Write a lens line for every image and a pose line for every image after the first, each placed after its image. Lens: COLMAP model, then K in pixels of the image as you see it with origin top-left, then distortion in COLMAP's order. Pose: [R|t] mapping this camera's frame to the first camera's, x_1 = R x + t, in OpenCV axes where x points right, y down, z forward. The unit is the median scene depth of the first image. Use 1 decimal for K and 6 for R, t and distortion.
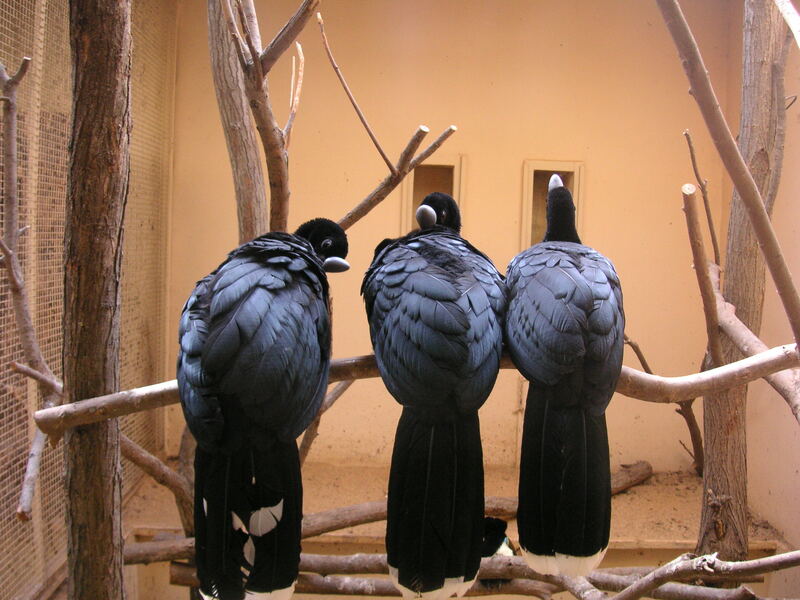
lens RADIAL K [[865.1, 0, 400.0], [0, 865.1, 300.0], [0, 0, 1]] dist [-0.079826, -0.203052]
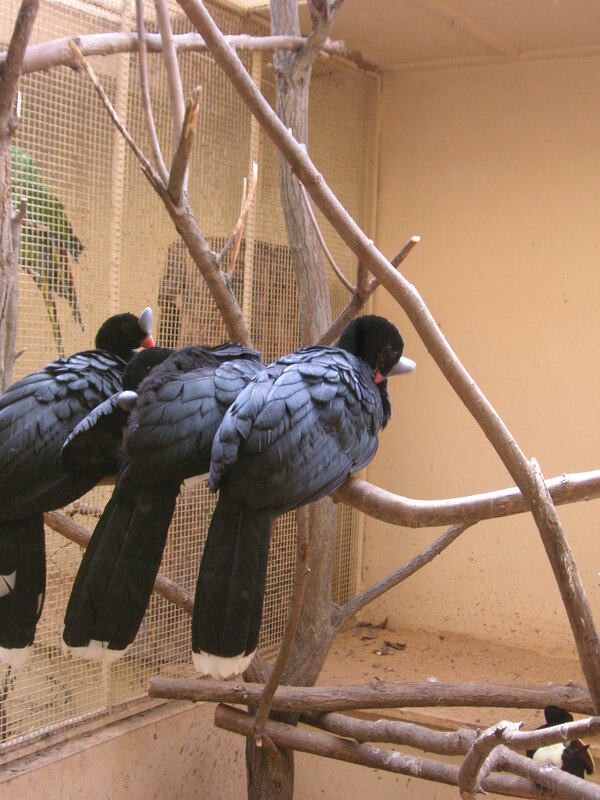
lens RADIAL K [[1170.1, 0, 300.0], [0, 1170.1, 400.0], [0, 0, 1]] dist [-0.196889, -0.007607]
pose [[0.847479, 0.012546, -0.530680, 0.494775], [-0.044771, 0.997848, -0.047907, 0.026265], [0.528937, 0.064360, 0.846217, -0.071649]]
